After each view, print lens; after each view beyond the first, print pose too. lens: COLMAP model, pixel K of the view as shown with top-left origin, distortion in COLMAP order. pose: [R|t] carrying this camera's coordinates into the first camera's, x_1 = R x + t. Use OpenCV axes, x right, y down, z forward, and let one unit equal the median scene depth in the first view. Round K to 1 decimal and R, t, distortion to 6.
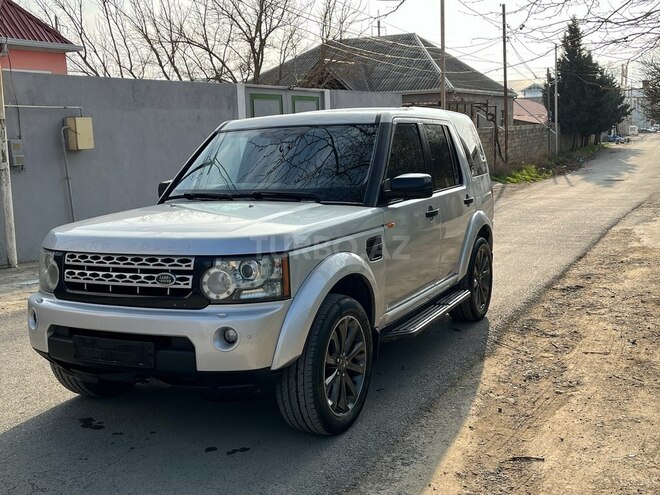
lens RADIAL K [[730.3, 0, 316.7], [0, 730.3, 246.9], [0, 0, 1]] dist [0.031392, 0.000152]
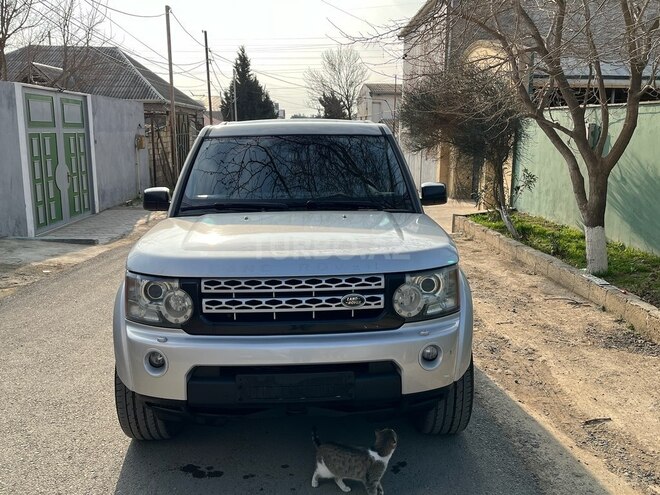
lens RADIAL K [[614.2, 0, 326.1], [0, 614.2, 247.8], [0, 0, 1]] dist [0.036091, -0.000250]
pose [[0.877546, -0.053112, 0.476542, -0.505359], [0.043965, 0.998572, 0.030333, -0.040050], [-0.477472, -0.005668, 0.878628, 0.279906]]
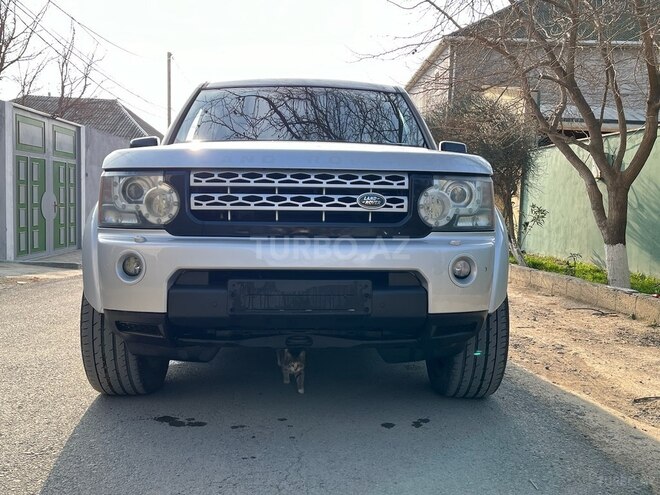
lens RADIAL K [[630.2, 0, 330.0], [0, 630.2, 247.5], [0, 0, 1]] dist [0.043271, -0.012063]
pose [[0.871551, 0.021619, 0.489829, -0.478350], [0.020735, 0.996508, -0.080876, 0.122848], [-0.489867, 0.080644, 0.868059, 0.372752]]
